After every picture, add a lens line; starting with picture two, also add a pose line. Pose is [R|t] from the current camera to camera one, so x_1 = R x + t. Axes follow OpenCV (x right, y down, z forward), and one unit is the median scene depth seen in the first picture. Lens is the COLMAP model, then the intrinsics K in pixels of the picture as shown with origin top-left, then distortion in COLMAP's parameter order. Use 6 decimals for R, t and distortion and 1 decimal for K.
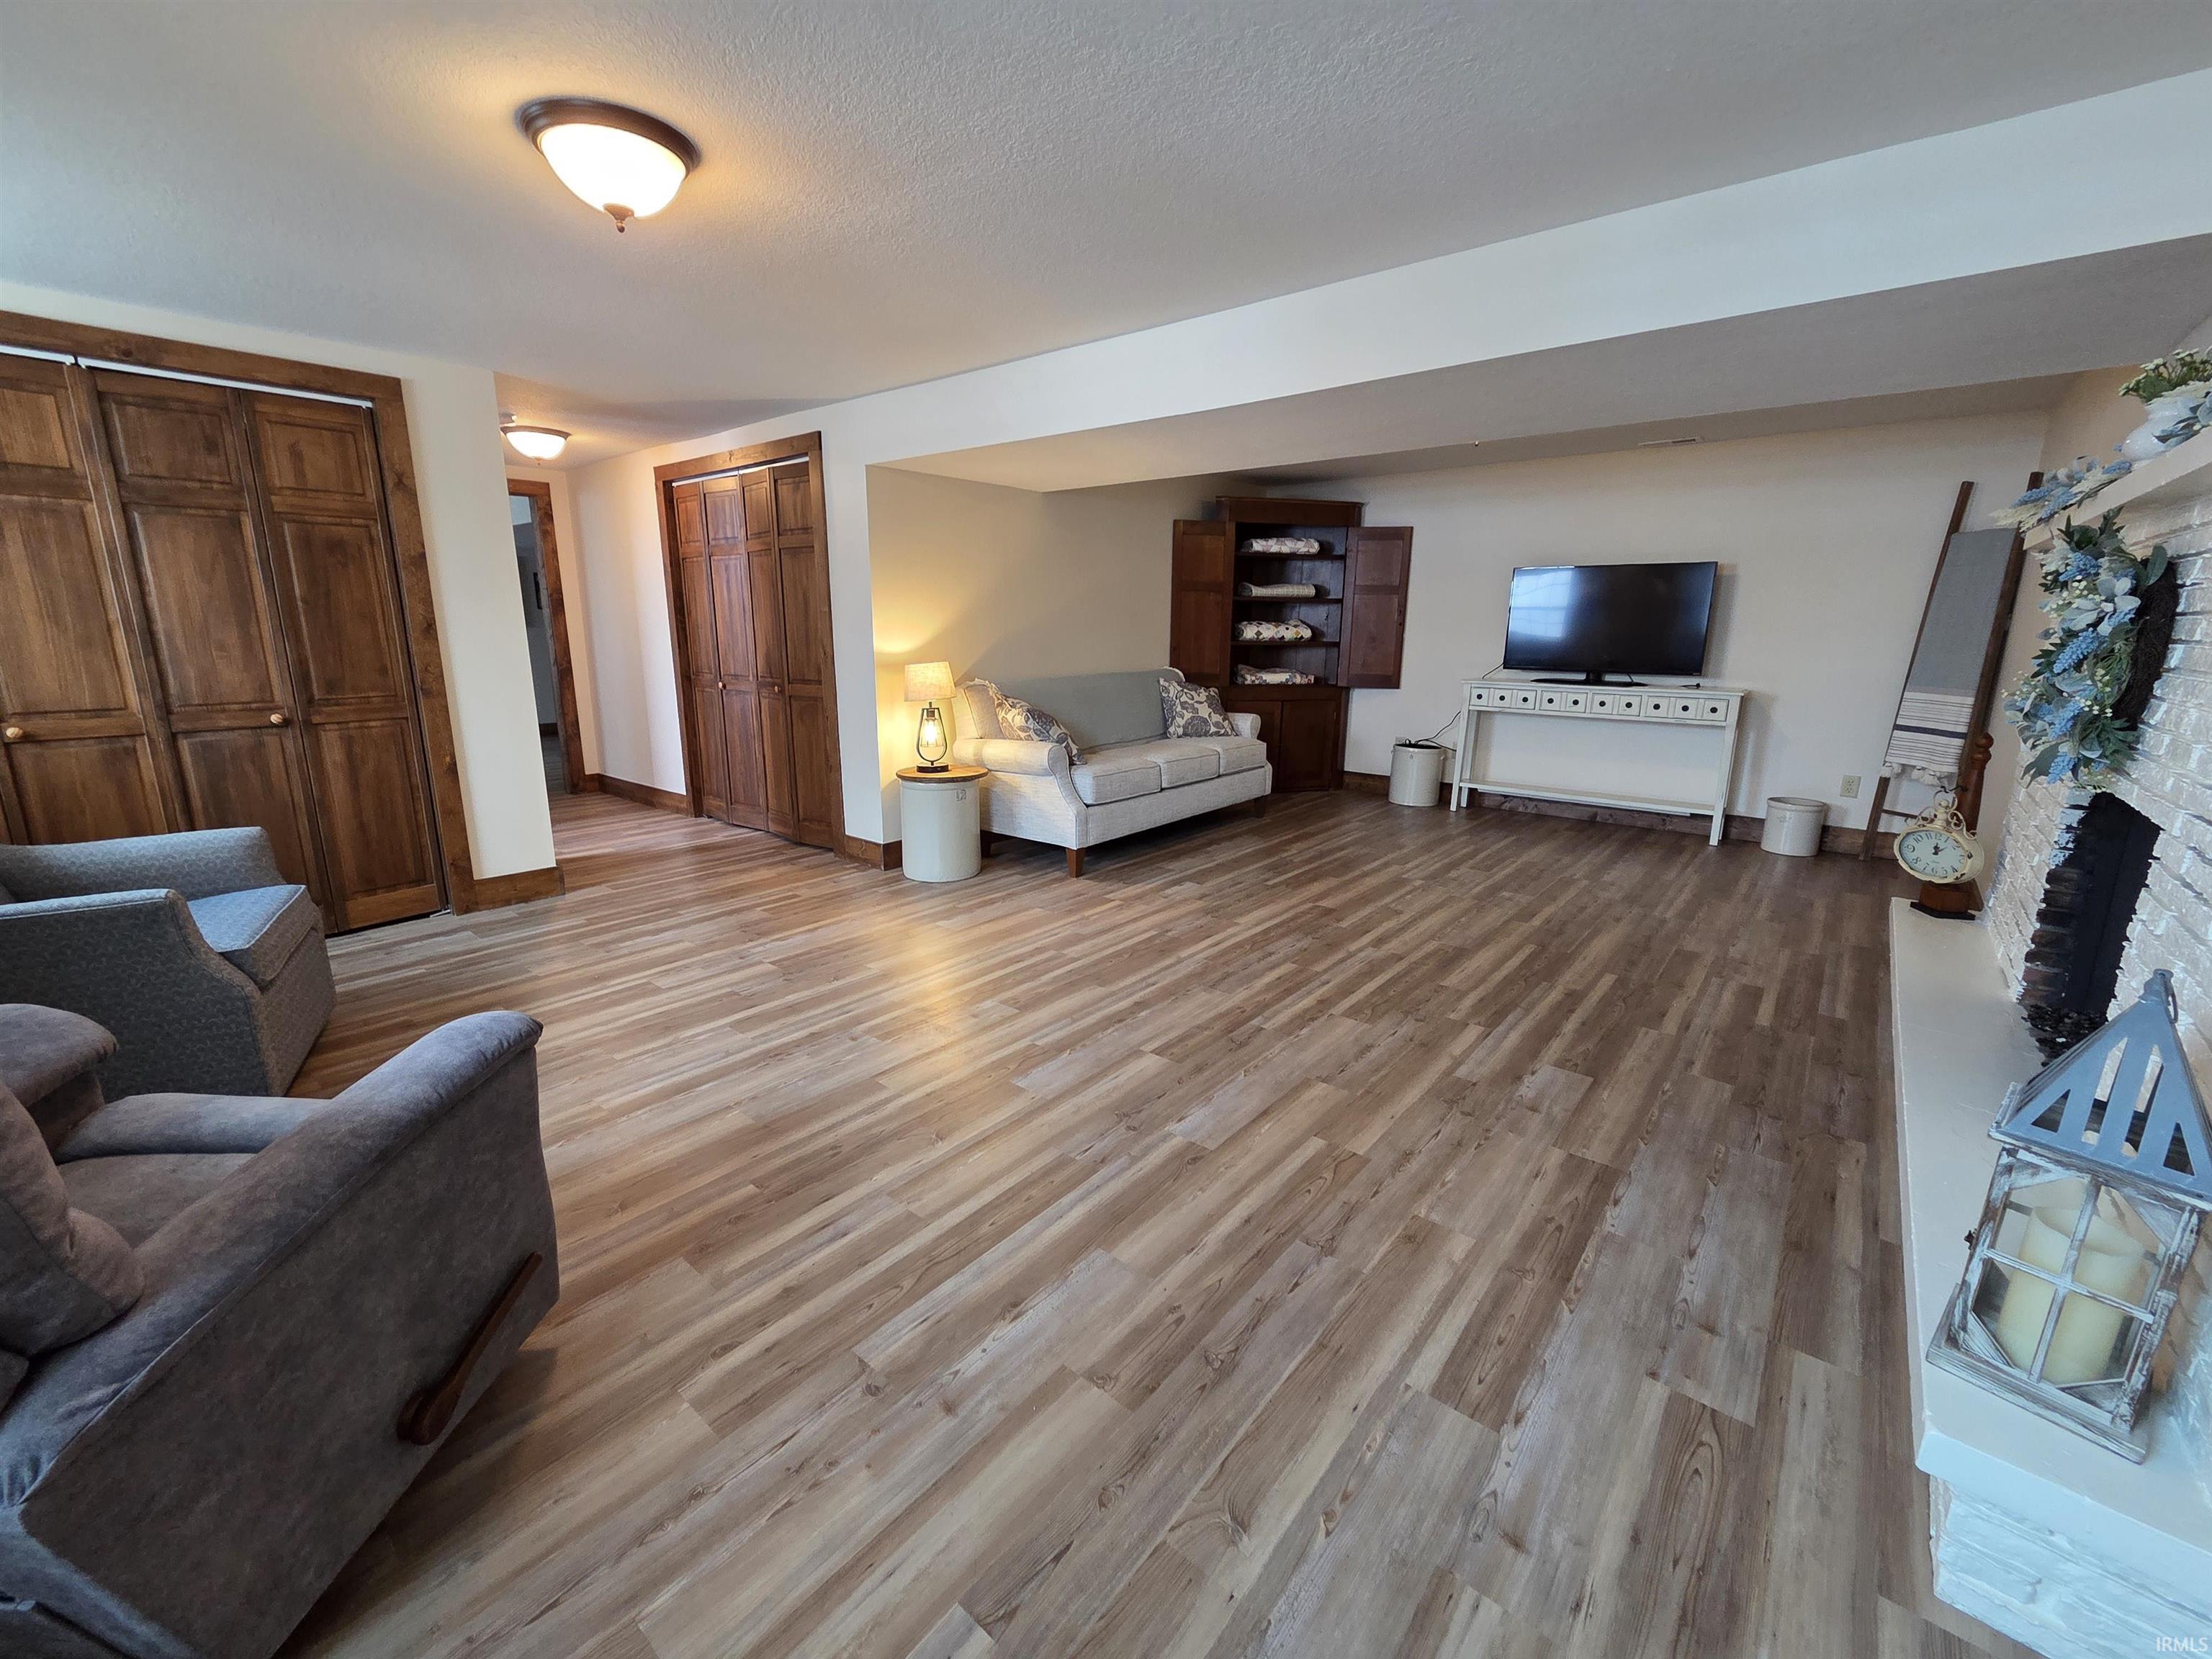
lens RADIAL K [[910.0, 0, 1092.0], [0, 910.0, 819.2], [0, 0, 1]] dist [0.002703, -0.000939]
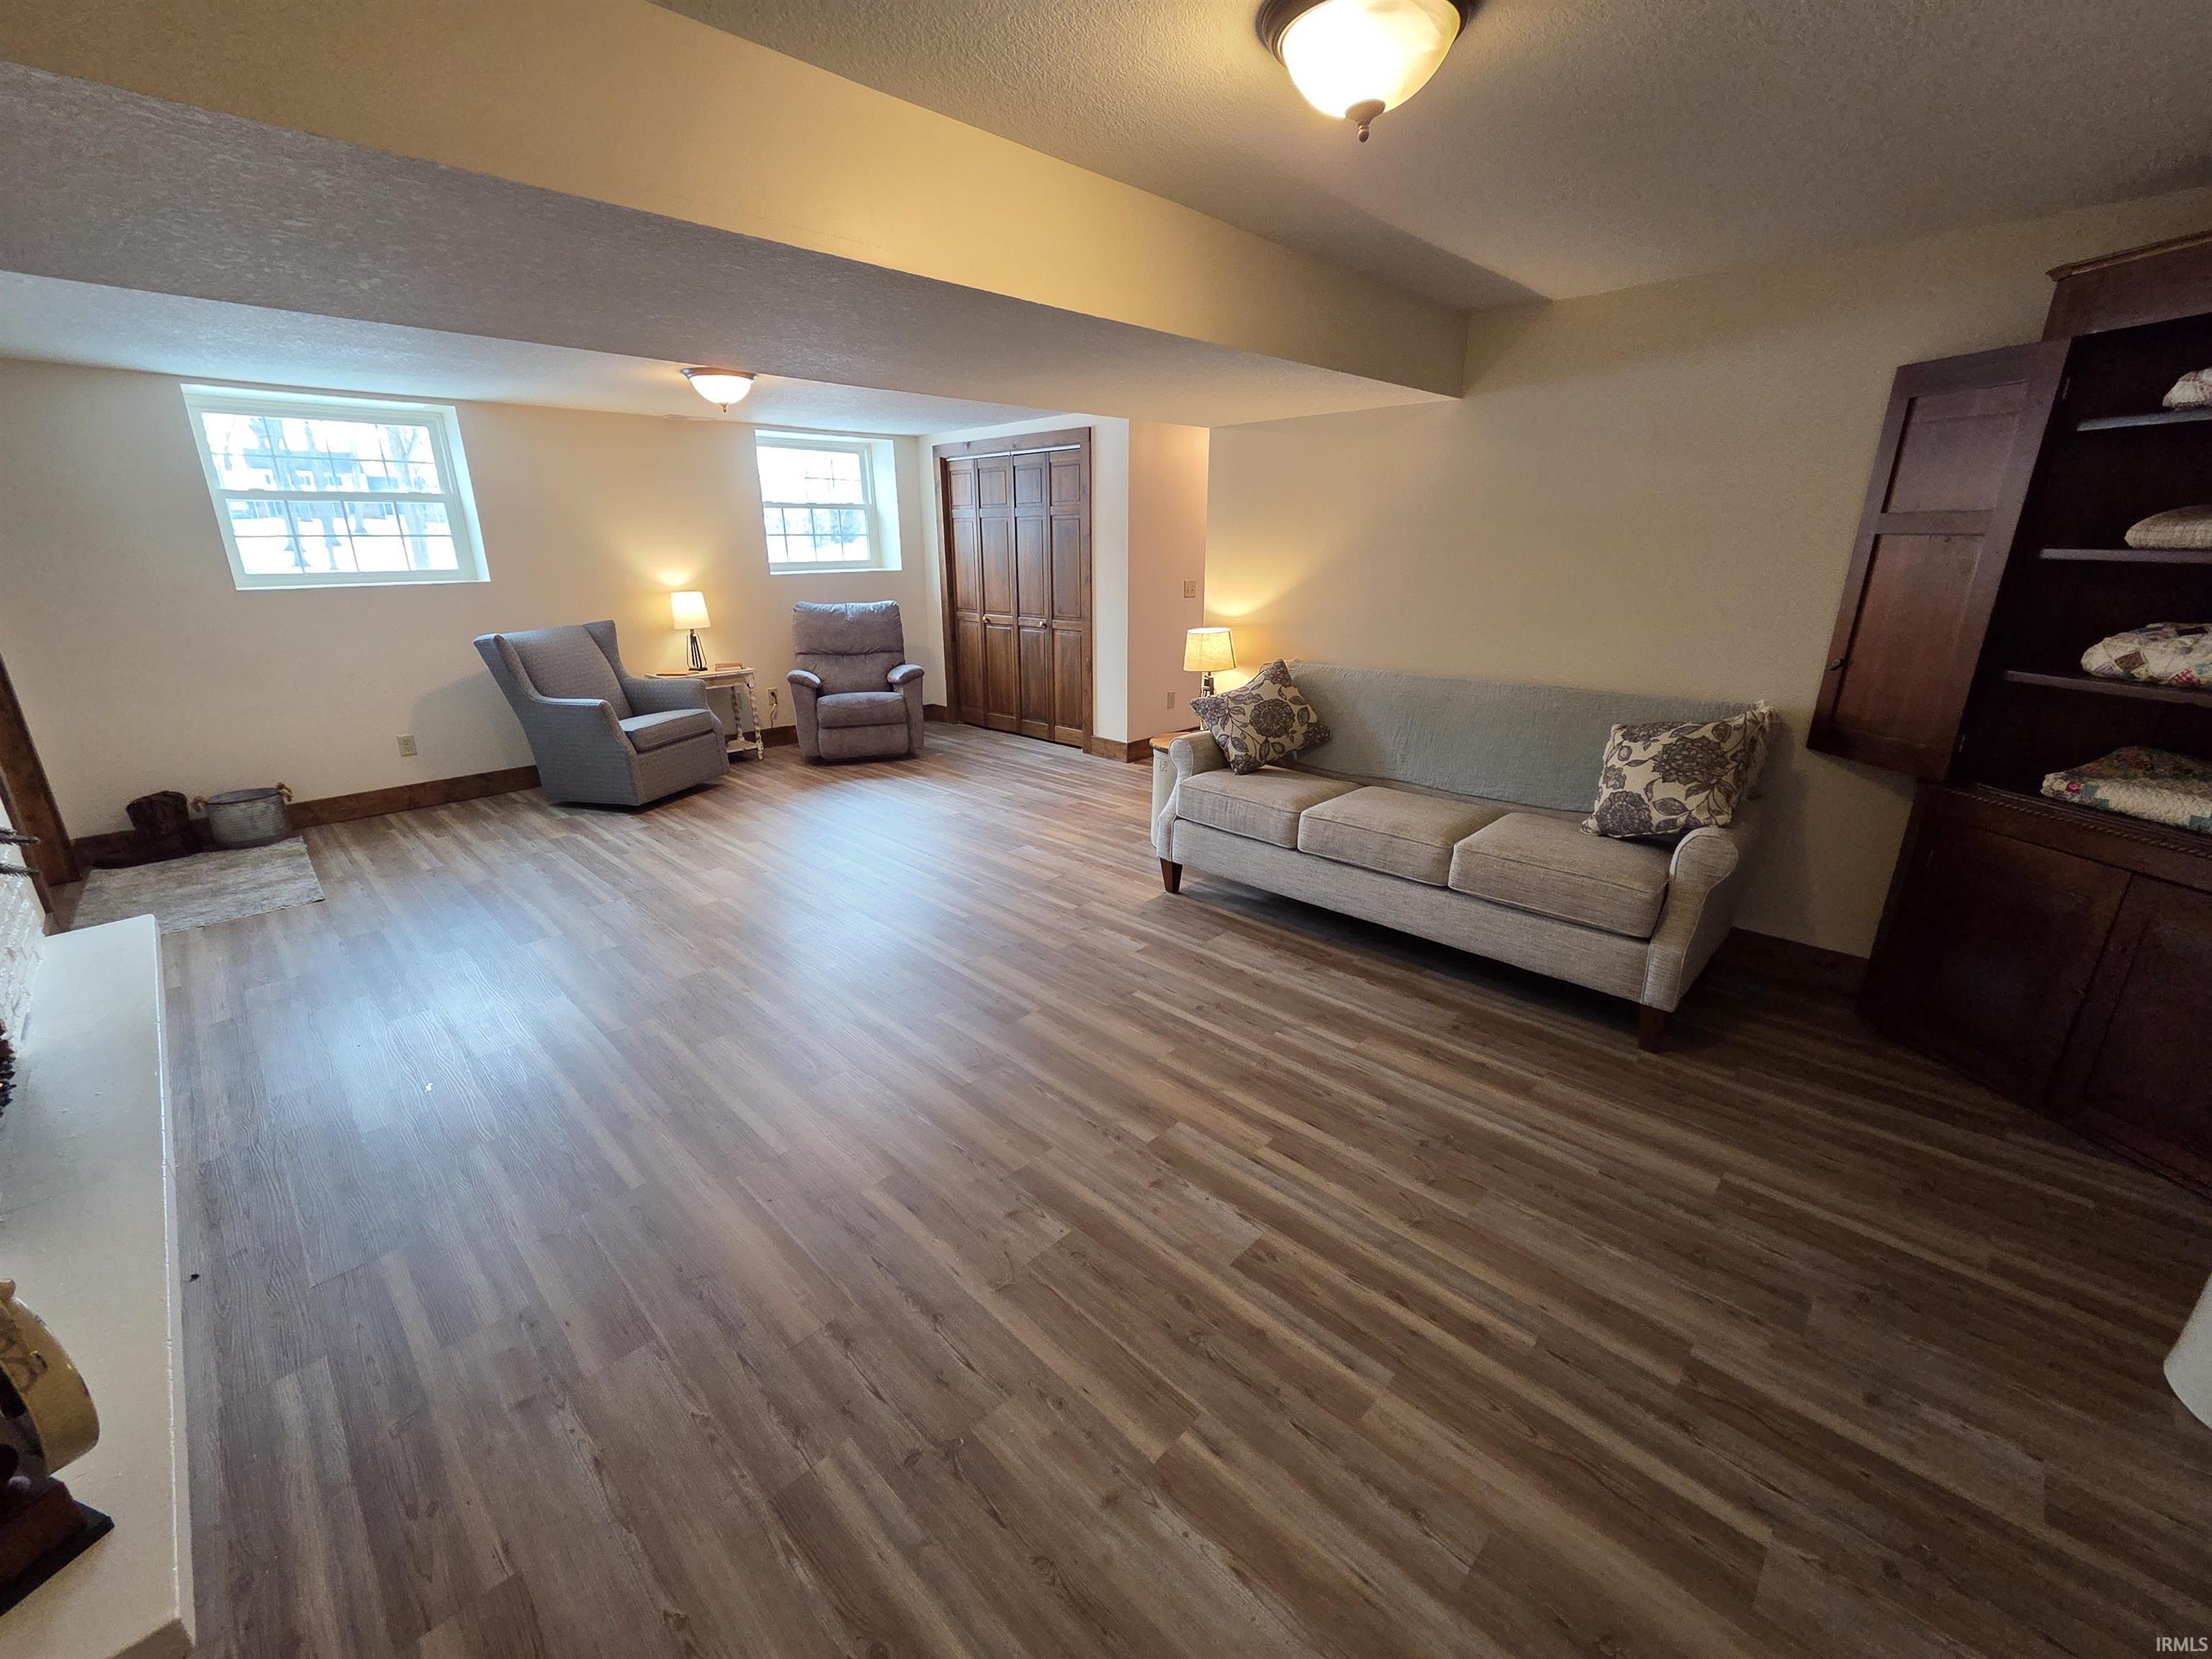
lens RADIAL K [[910.0, 0, 1095.2], [0, 910.0, 816.8], [0, 0, 1]] dist [0.002703, -0.000939]
pose [[-0.082812, 0.287312, -0.954250, 0.917056], [-0.206629, 0.931780, 0.298479, -0.284579], [0.974908, 0.221893, -0.017796, 1.069046]]
